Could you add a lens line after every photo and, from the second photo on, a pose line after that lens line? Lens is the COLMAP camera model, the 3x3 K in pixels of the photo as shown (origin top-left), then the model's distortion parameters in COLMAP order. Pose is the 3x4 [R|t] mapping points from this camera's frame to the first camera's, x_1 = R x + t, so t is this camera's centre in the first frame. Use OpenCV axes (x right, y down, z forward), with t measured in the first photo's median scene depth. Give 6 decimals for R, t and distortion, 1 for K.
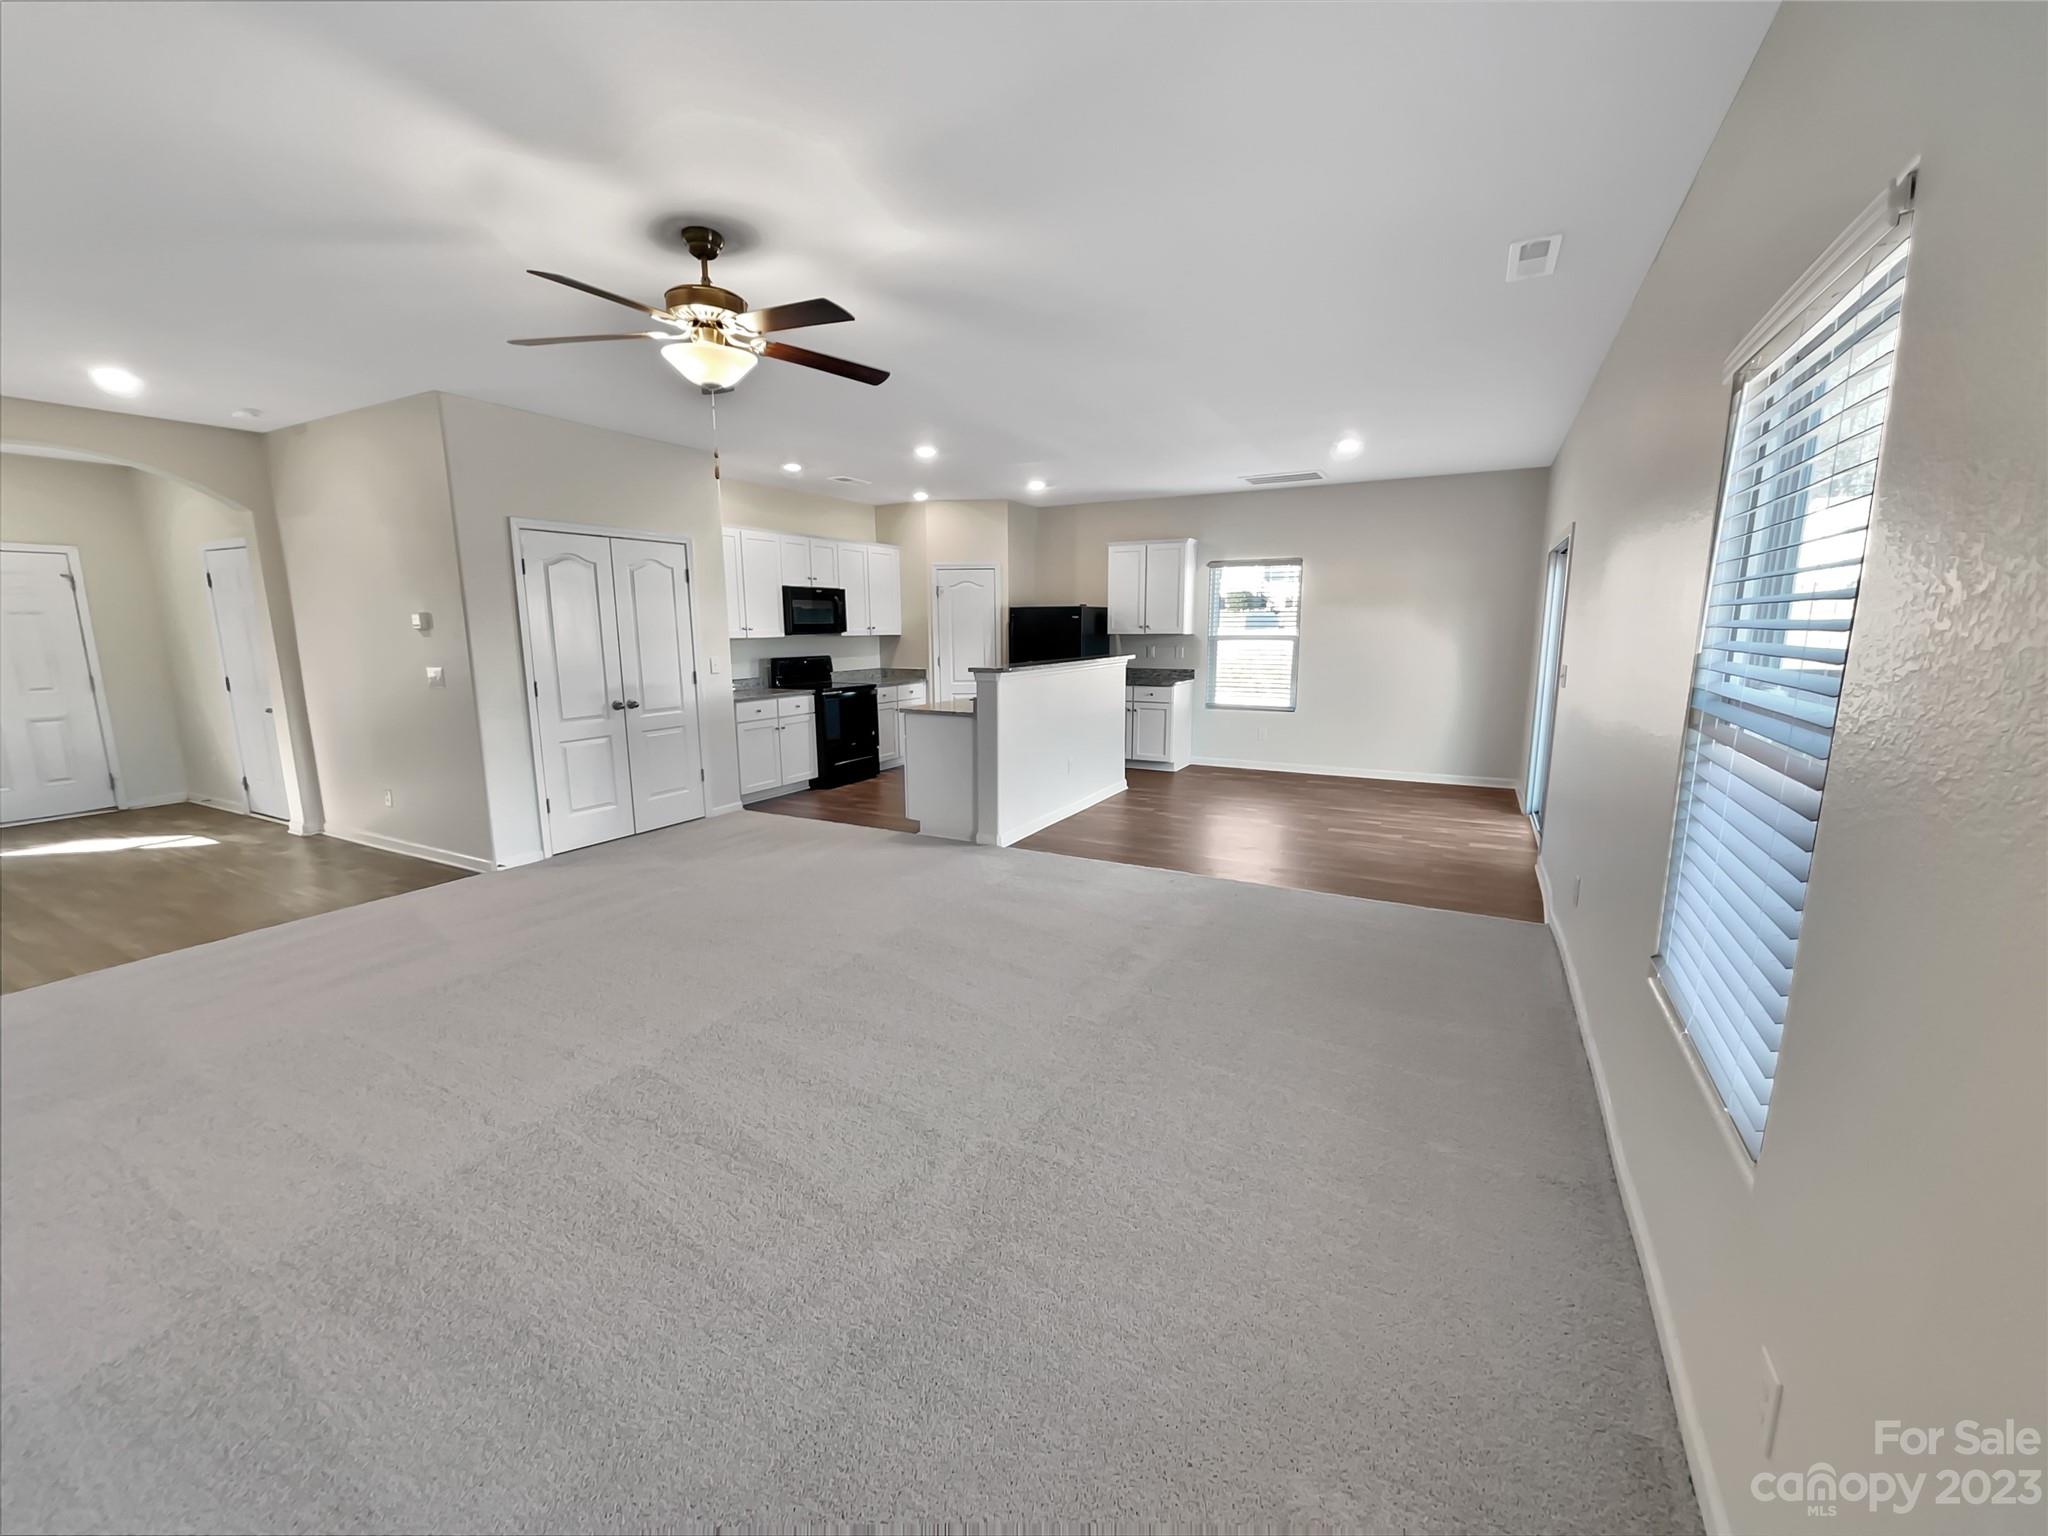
lens RADIAL K [[821.2, 0, 1027.6], [0, 821.2, 768.9], [0, 0, 1]] dist [-0.003209, 0.000761]
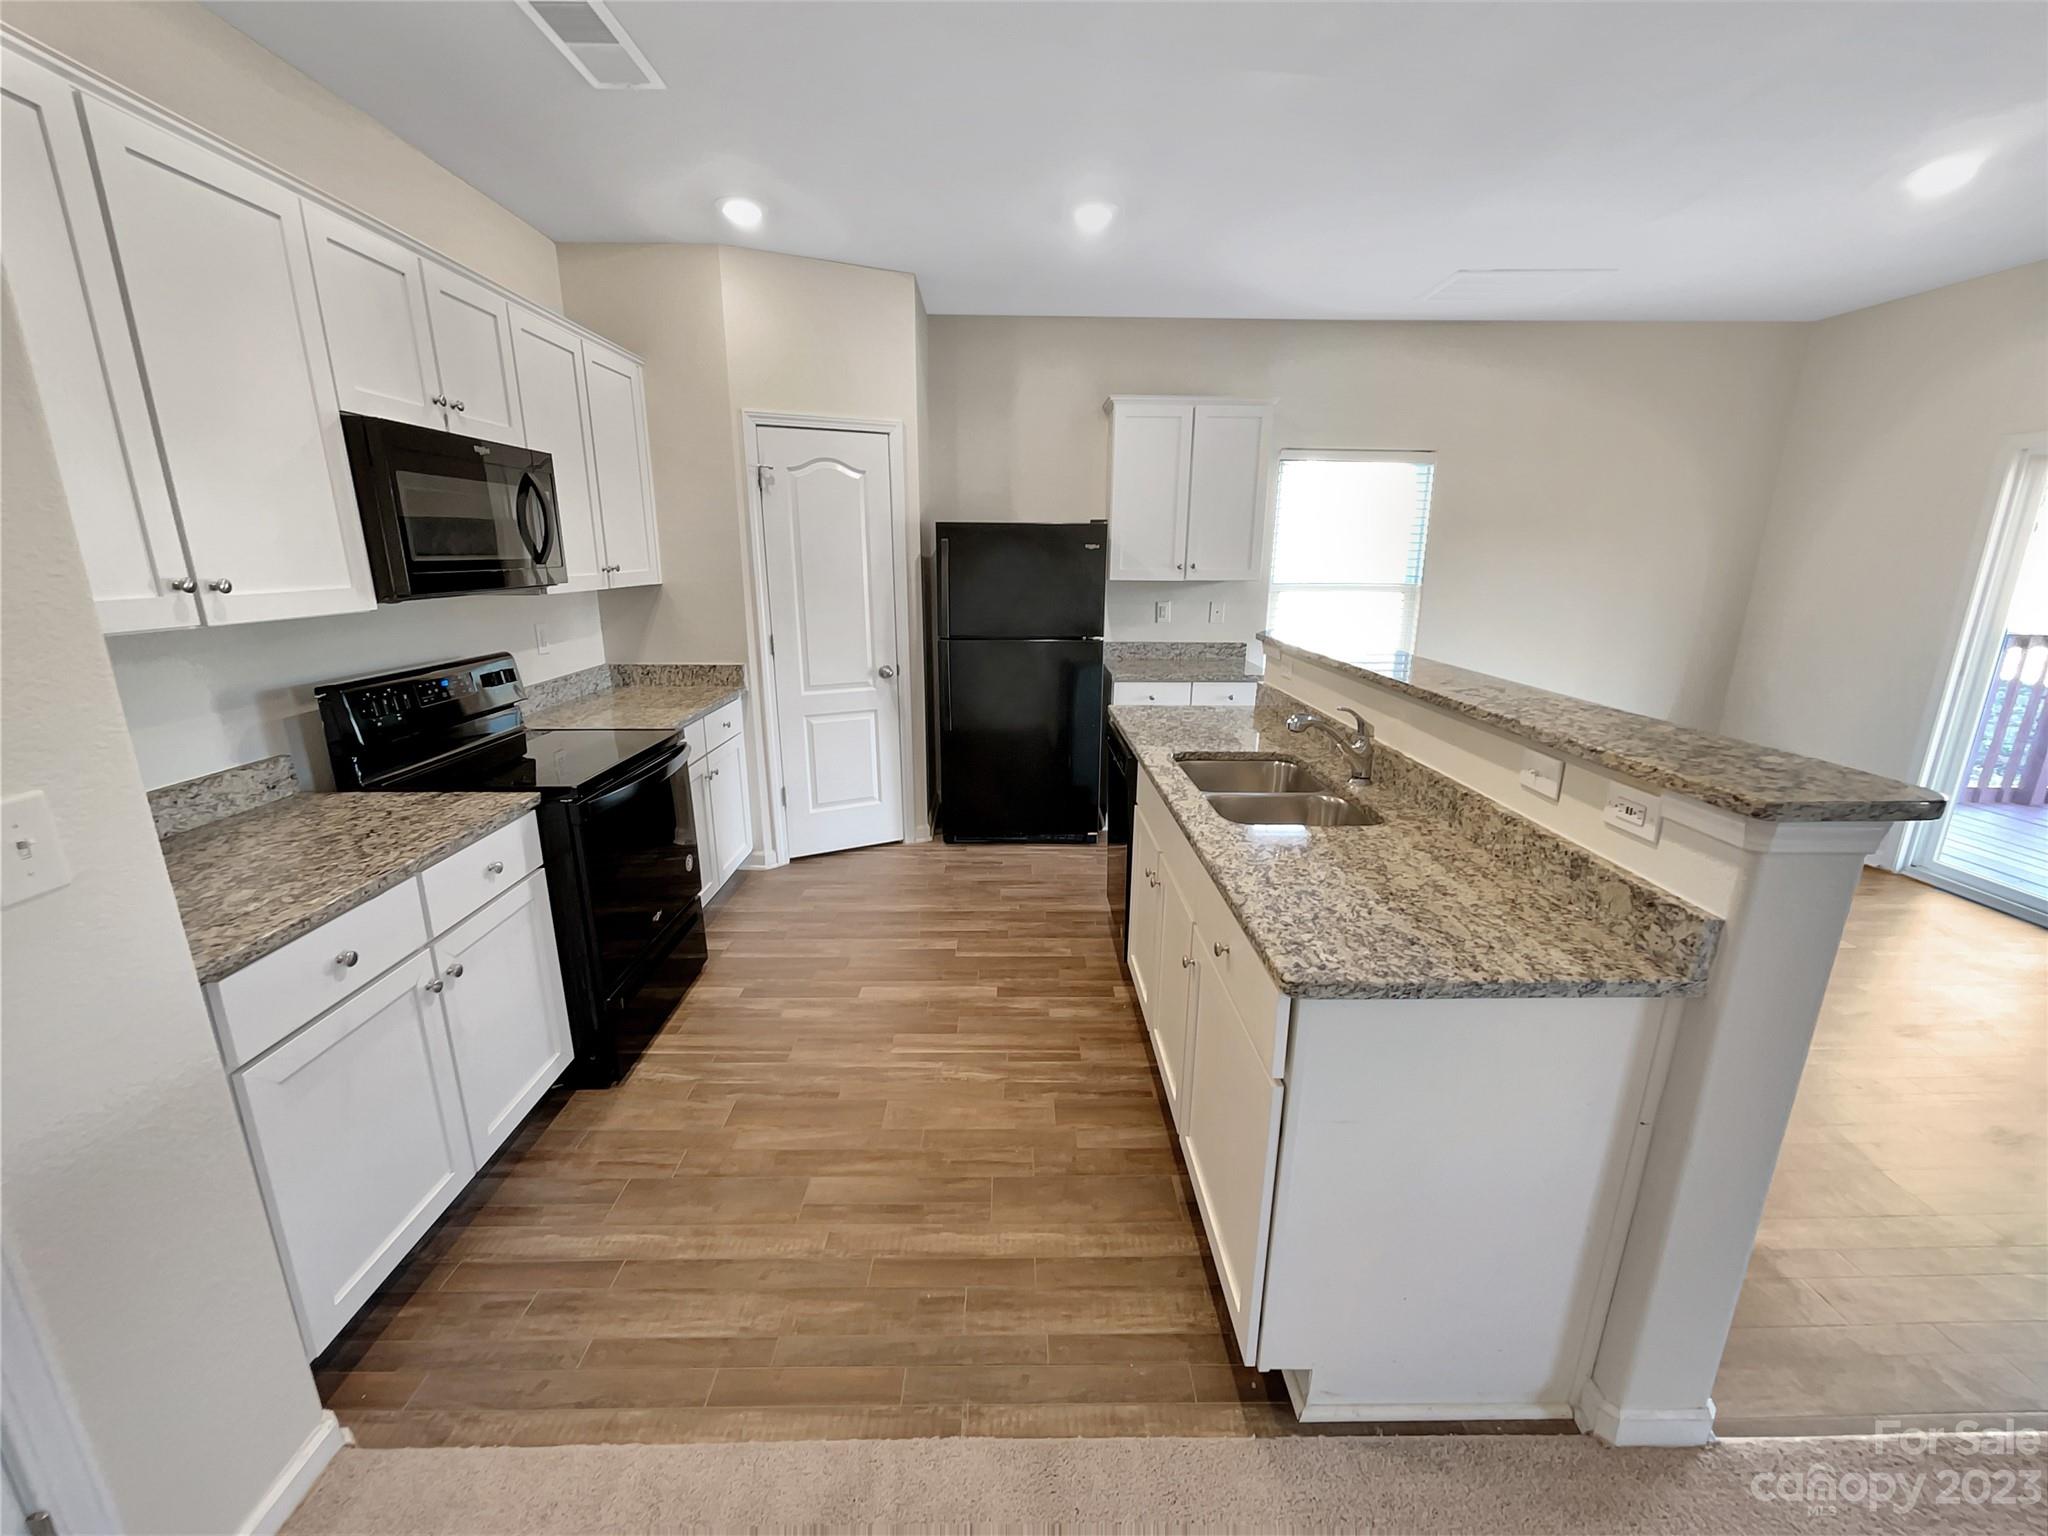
lens RADIAL K [[821.2, 0, 1015.4], [0, 821.2, 768.9], [0, 0, 1]] dist [-0.003209, 0.000761]
pose [[0.879265, -0.112090, 0.462956, -0.233841], [0.070768, 0.991872, 0.105745, -0.118654], [-0.471046, -0.060215, 0.880051, 0.637359]]
